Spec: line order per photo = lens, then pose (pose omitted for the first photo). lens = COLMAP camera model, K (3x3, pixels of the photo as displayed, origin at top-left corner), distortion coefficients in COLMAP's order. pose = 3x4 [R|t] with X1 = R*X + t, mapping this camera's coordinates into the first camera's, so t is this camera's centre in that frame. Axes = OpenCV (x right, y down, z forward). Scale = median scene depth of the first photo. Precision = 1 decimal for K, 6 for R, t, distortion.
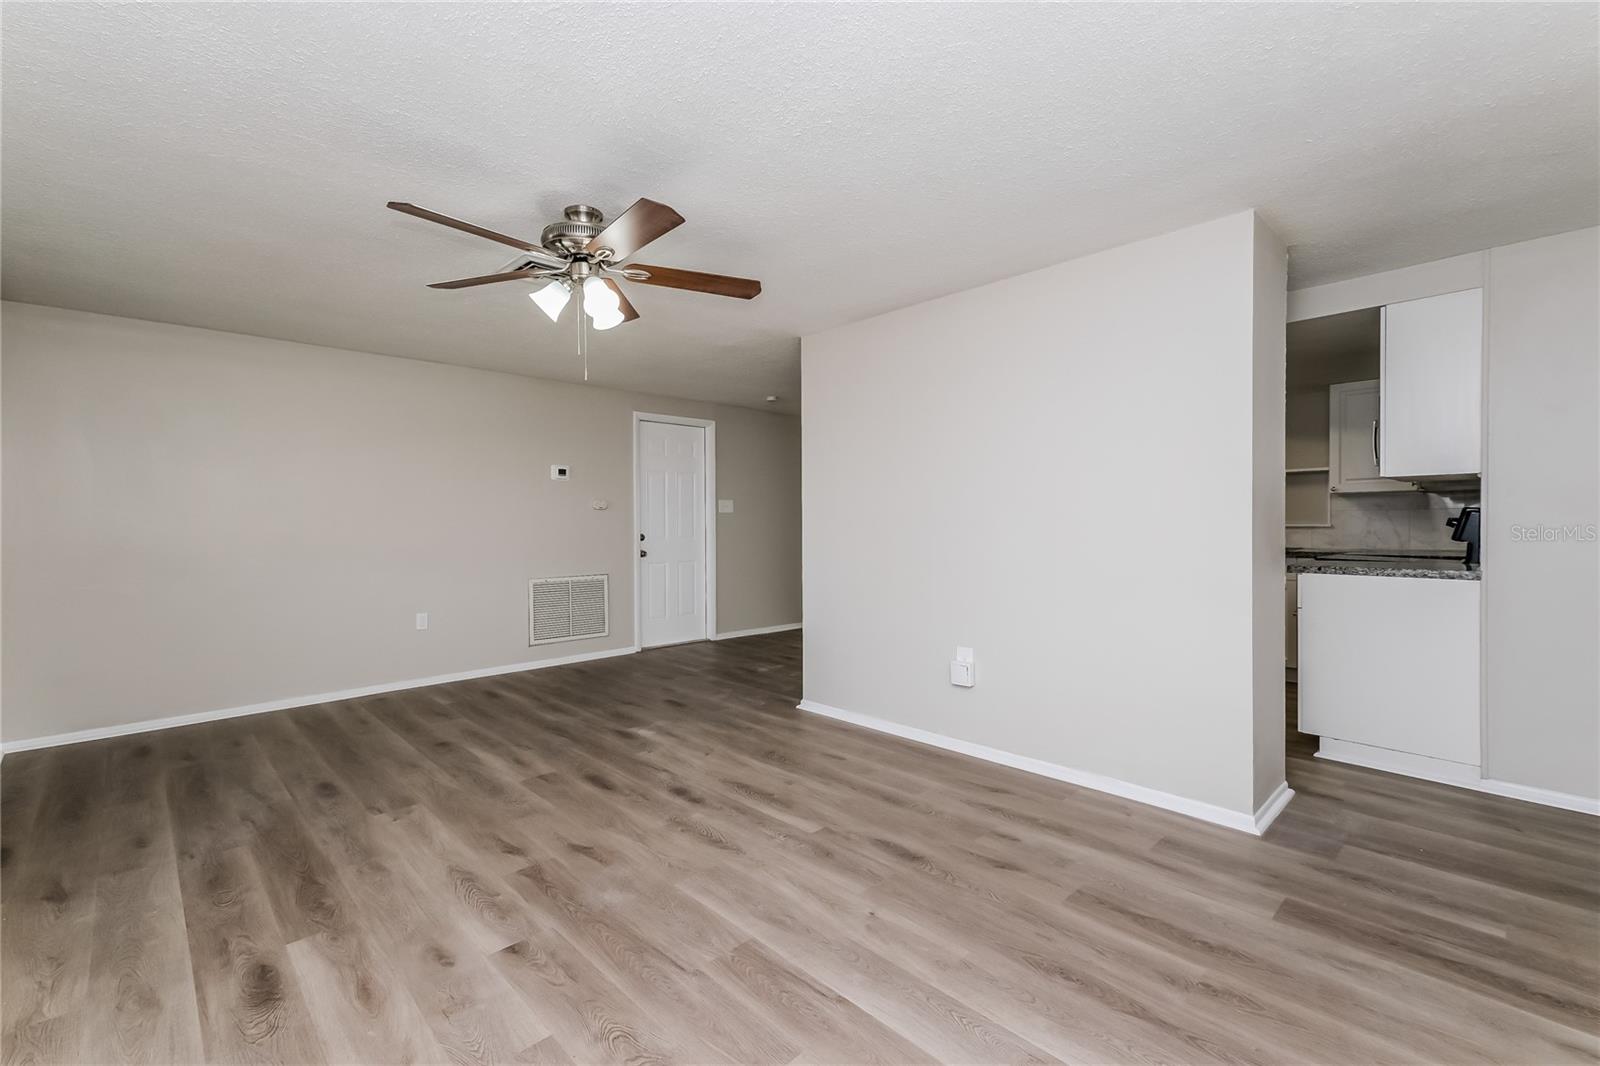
lens RADIAL K [[702.3, 0, 800.0], [0, 702.3, 532.3], [0, 0, 1]] dist [0.002874, 0.001118]
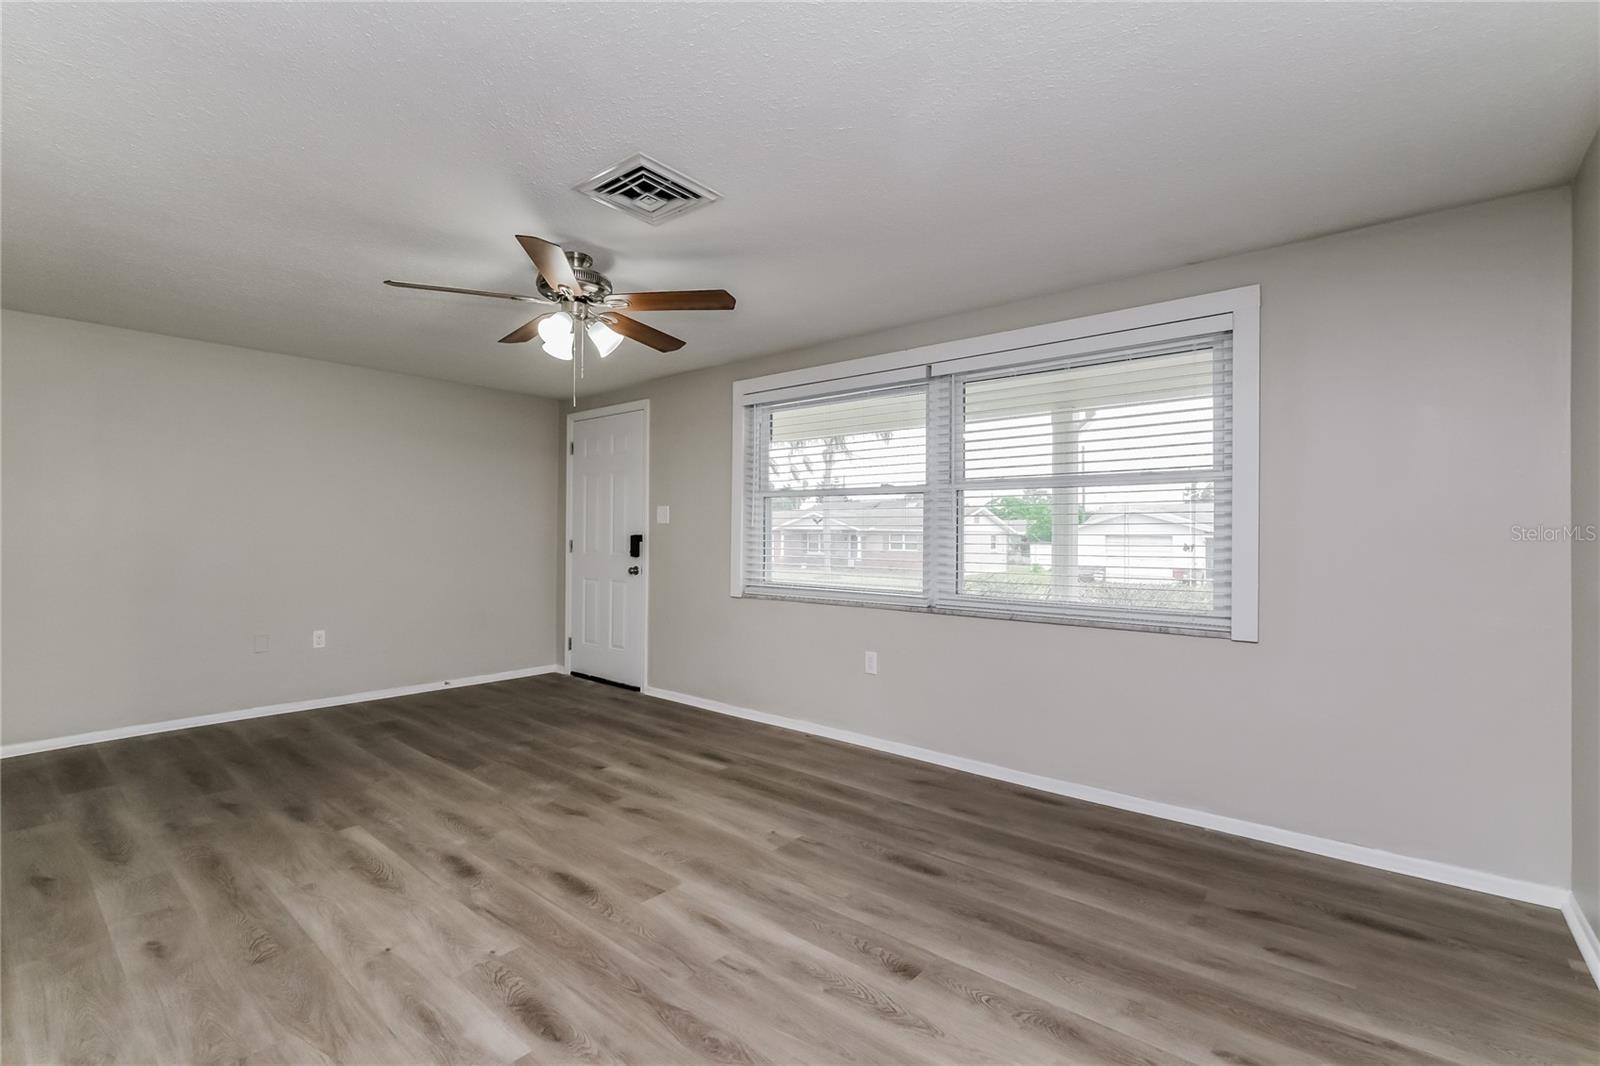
lens RADIAL K [[702.3, 0, 805.4], [0, 702.3, 534.6], [0, 0, 1]] dist [0.002874, 0.001118]
pose [[-0.992756, -0.001302, -0.120144, -0.470646], [-0.003006, 0.999897, 0.014004, -0.032352], [0.120113, 0.014263, -0.992658, 1.887775]]
